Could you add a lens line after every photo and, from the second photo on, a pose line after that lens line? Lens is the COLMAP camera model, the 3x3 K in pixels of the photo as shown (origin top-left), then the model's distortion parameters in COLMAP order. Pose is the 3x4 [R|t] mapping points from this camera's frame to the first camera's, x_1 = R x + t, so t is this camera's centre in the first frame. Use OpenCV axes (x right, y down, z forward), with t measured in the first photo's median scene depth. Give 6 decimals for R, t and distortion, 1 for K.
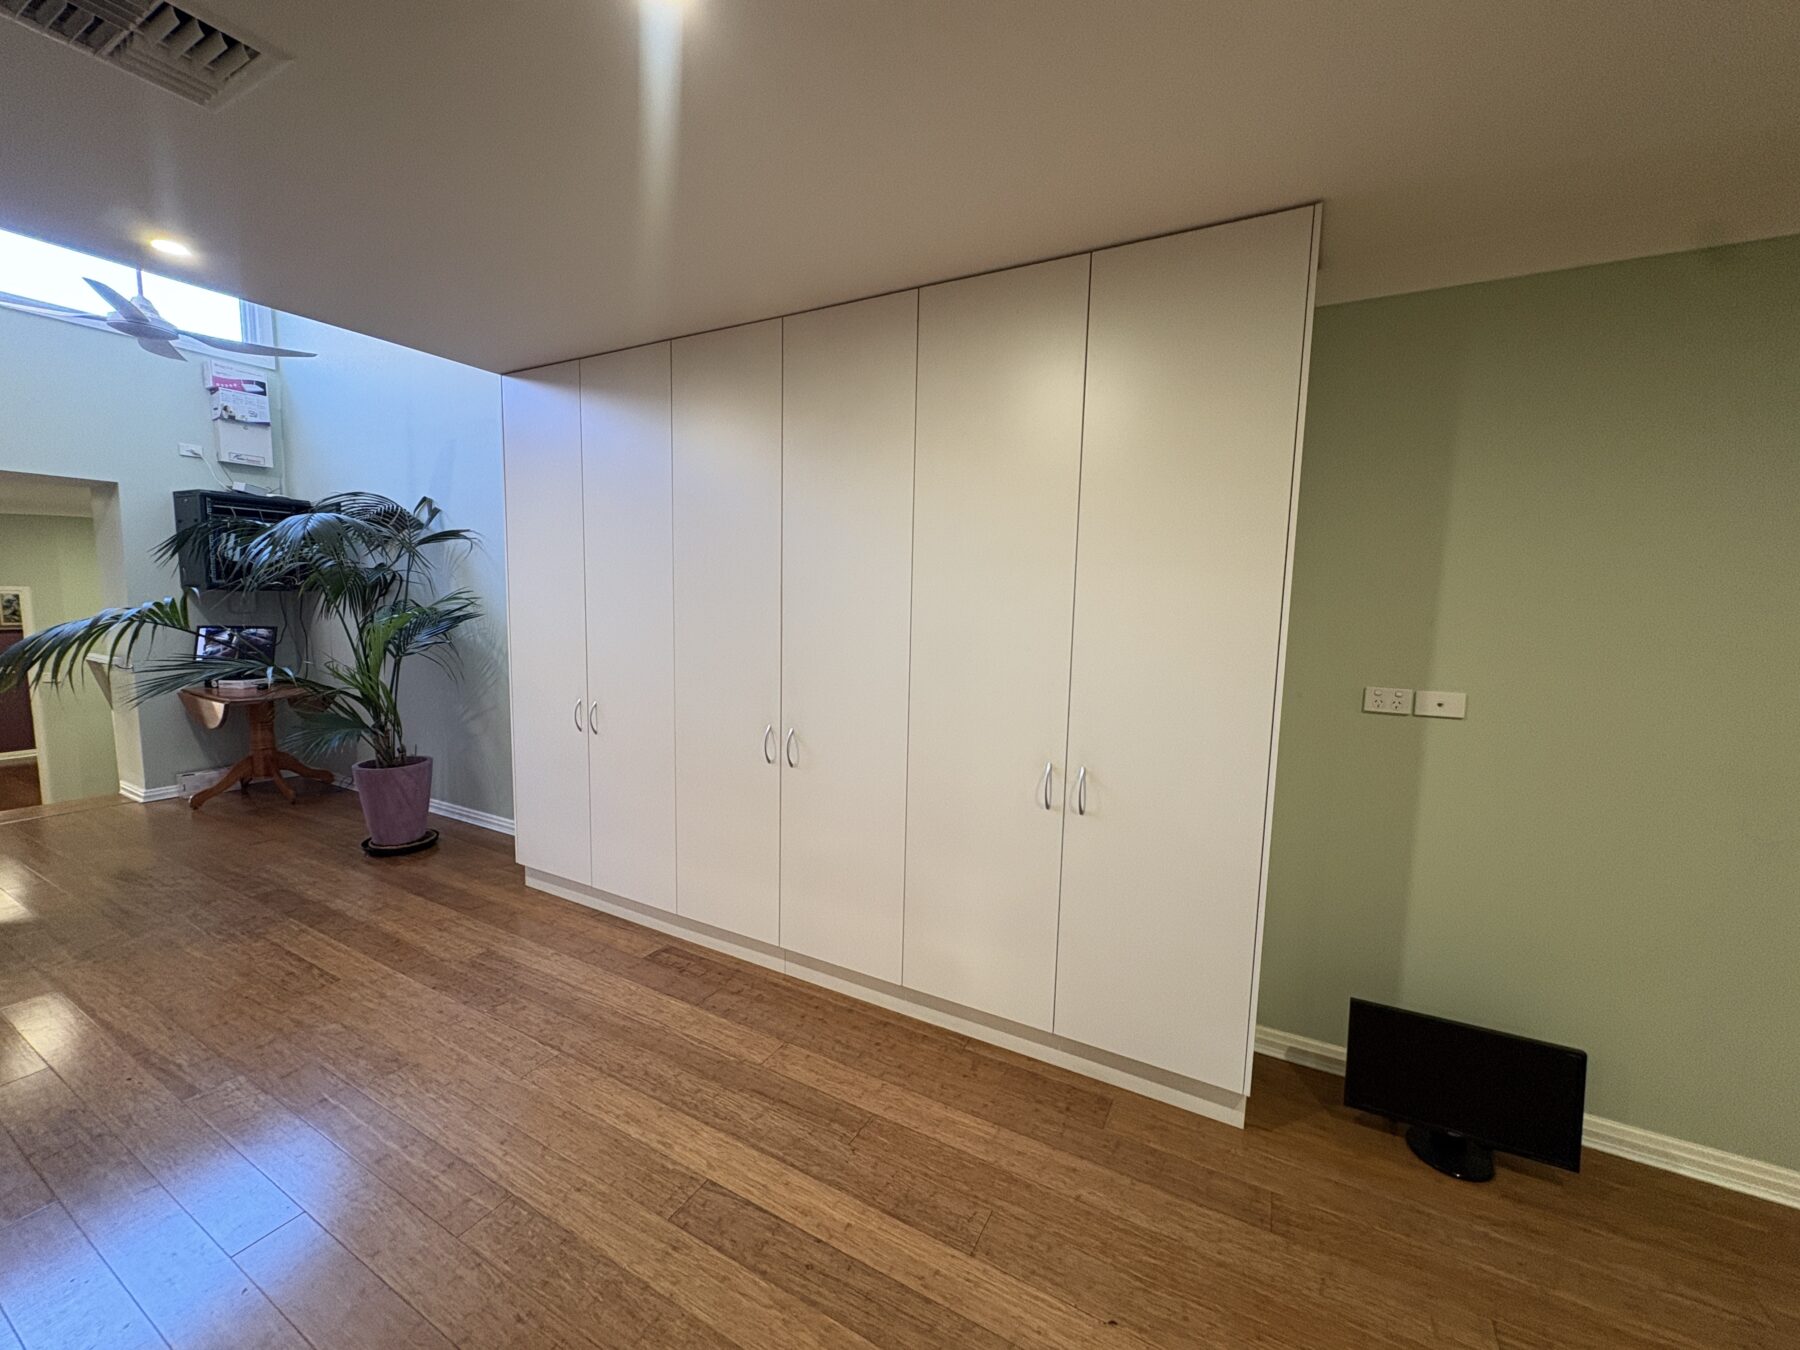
lens RADIAL K [[714.0, 0, 898.4], [0, 714.0, 674.0], [0, 0, 1]] dist [-0.004027, 0.000373]
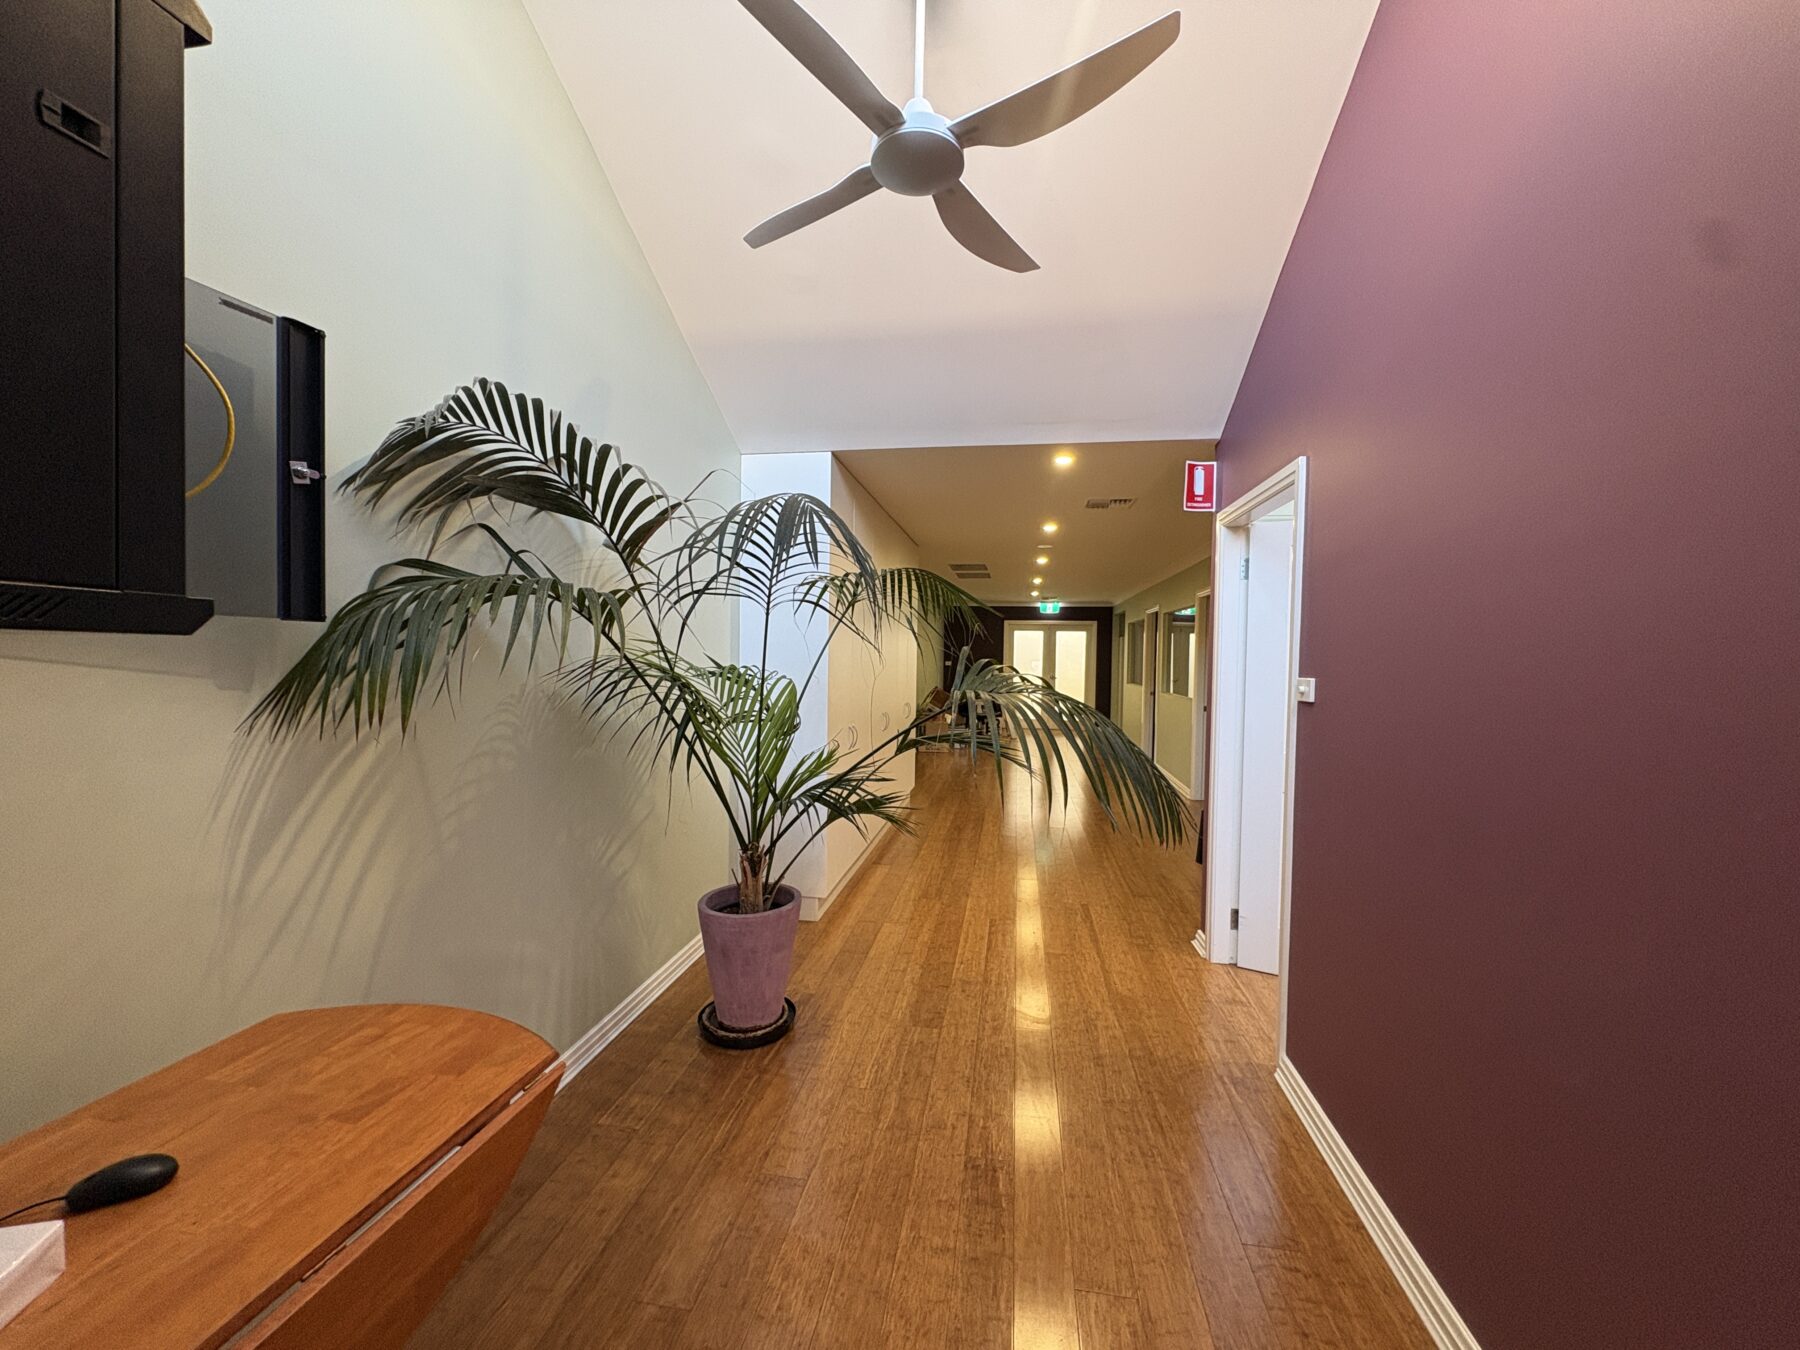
lens RADIAL K [[714.0, 0, 899.2], [0, 714.0, 671.2], [0, 0, 1]] dist [-0.004027, 0.000373]
pose [[-0.330260, -0.047267, 0.942706, -1.744633], [0.080091, 0.993740, 0.077885, -0.164716], [-0.940486, 0.101225, -0.324407, 1.348734]]
